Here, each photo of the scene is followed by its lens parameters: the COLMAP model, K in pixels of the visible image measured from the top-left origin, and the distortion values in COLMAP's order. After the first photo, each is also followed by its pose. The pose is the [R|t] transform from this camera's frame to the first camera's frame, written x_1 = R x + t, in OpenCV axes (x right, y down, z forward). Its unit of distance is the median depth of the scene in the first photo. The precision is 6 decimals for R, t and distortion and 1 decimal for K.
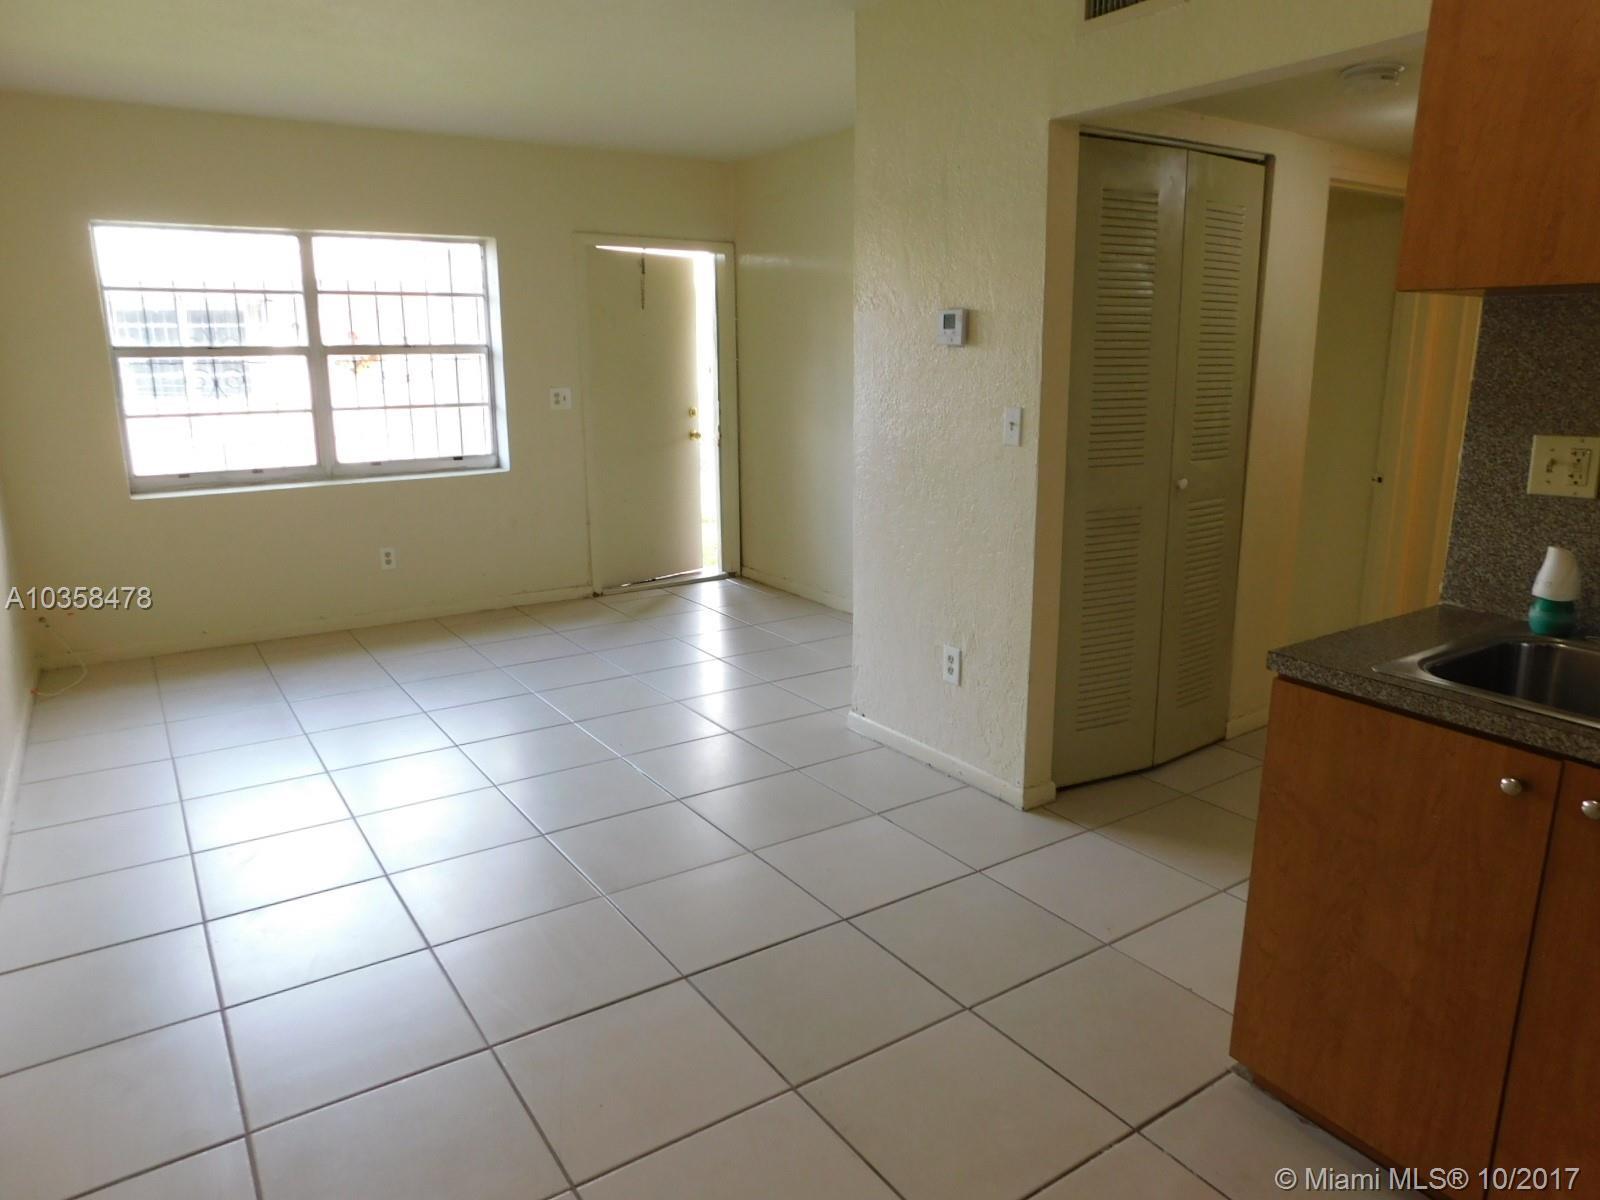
lens RADIAL K [[1055.9, 0, 804.1], [0, 1055.9, 603.8], [0, 0, 1]] dist [-0.012711, 0.007070]
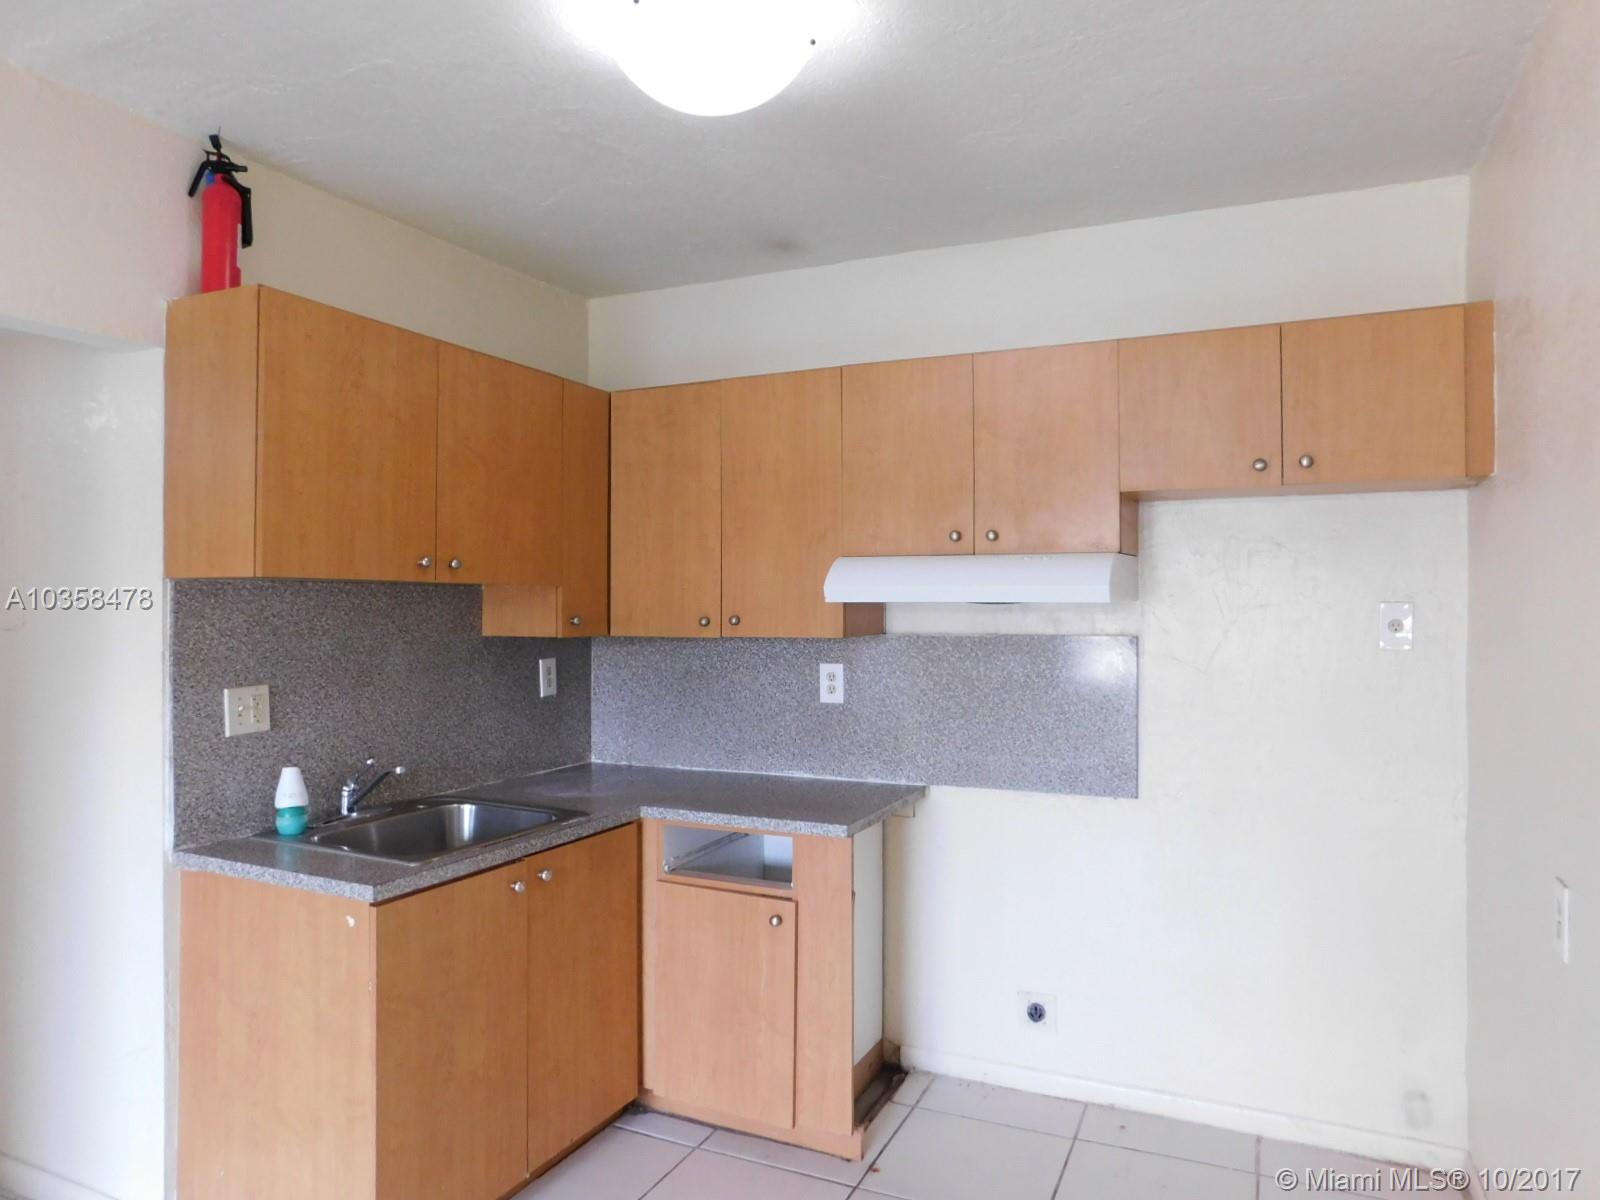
lens RADIAL K [[1055.9, 0, 798.8], [0, 1055.9, 593.8], [0, 0, 1]] dist [-0.012711, 0.007070]
pose [[-0.526406, 0.004299, 0.850222, -0.712729], [0.197977, 0.973120, 0.117654, -0.281692], [-0.826862, 0.230258, -0.513108, 1.049726]]
